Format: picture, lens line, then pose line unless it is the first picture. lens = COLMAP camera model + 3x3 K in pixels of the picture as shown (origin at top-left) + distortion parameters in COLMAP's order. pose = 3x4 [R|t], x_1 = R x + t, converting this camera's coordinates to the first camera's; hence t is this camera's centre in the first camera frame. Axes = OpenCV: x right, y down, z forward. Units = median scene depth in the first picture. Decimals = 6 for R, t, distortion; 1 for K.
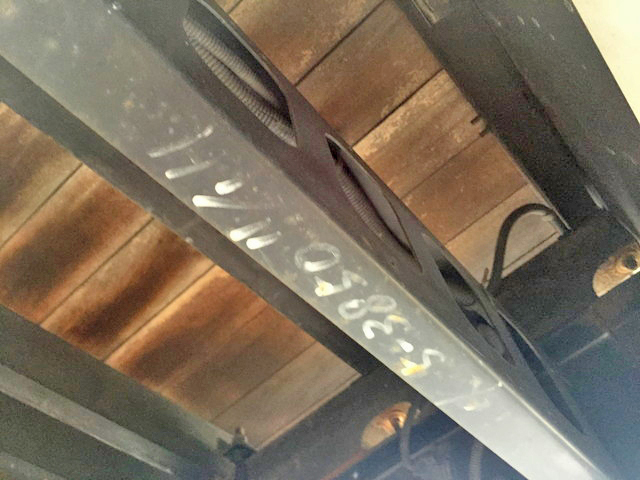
lens RADIAL K [[543.0, 0, 322.2], [0, 543.0, 242.7], [0, 0, 1]] dist [0.045683, -0.059545]
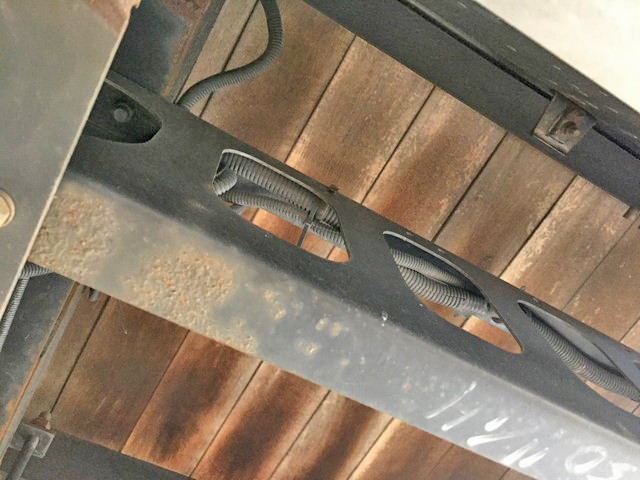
lens RADIAL K [[543.0, 0, 317.5], [0, 543.0, 239.1], [0, 0, 1]] dist [0.045683, -0.059545]
pose [[0.944350, -0.275873, -0.179157, -0.086435], [0.246157, 0.953951, -0.171418, -0.146579], [0.218197, 0.117778, 0.968772, -0.082441]]
